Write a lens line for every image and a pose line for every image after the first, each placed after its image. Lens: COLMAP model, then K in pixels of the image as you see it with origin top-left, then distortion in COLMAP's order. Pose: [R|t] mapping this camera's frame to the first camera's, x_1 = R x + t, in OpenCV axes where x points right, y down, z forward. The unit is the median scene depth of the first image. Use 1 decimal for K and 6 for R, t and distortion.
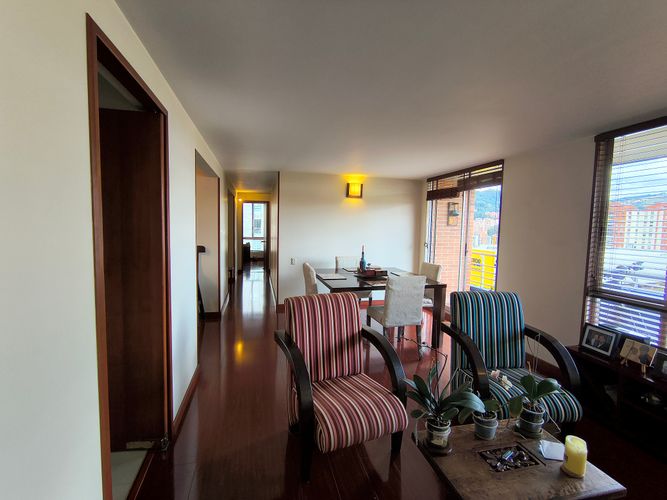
lens RADIAL K [[309.4, 0, 332.8], [0, 309.4, 246.3], [0, 0, 1]] dist [-0.008666, 0.000575]
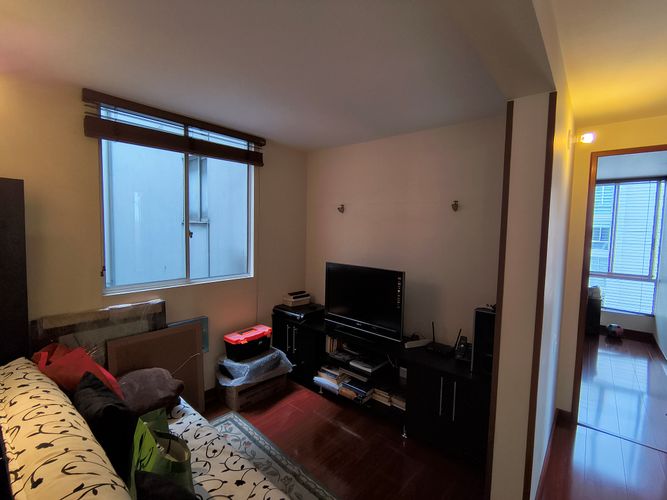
lens RADIAL K [[309.4, 0, 333.7], [0, 309.4, 247.1], [0, 0, 1]] dist [-0.008666, 0.000575]
pose [[0.583996, 0.038308, -0.810852, -0.345697], [-0.062863, 0.998020, 0.001875, -0.089189], [0.809319, 0.049878, 0.585248, 1.127668]]
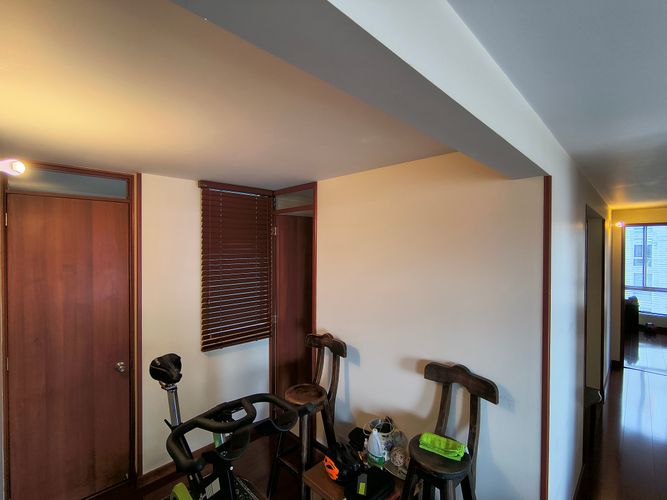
lens RADIAL K [[309.4, 0, 332.5], [0, 309.4, 246.1], [0, 0, 1]] dist [-0.008666, 0.000575]
pose [[0.517063, -0.017311, -0.855773, -0.179762], [-0.049631, 0.997507, -0.050165, -0.103510], [0.854507, 0.068412, 0.514914, 0.557494]]
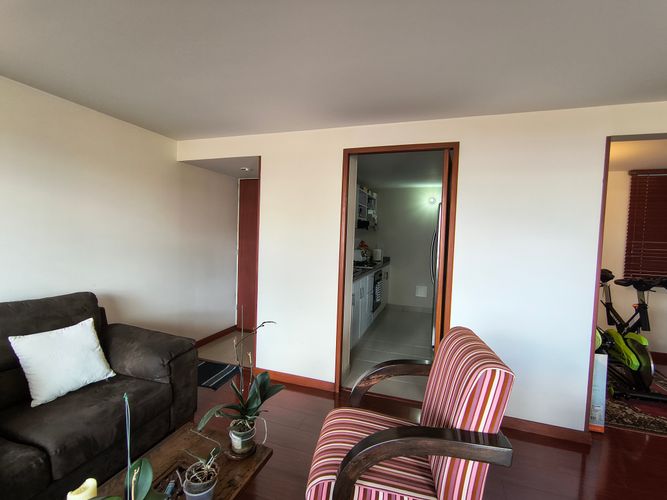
lens RADIAL K [[309.4, 0, 338.3], [0, 309.4, 247.2], [0, 0, 1]] dist [-0.008666, 0.000575]
pose [[-0.530184, -0.002934, -0.847878, 0.261556], [-0.104861, 0.992544, 0.062135, -0.016317], [0.841374, 0.121852, -0.526538, 0.450780]]
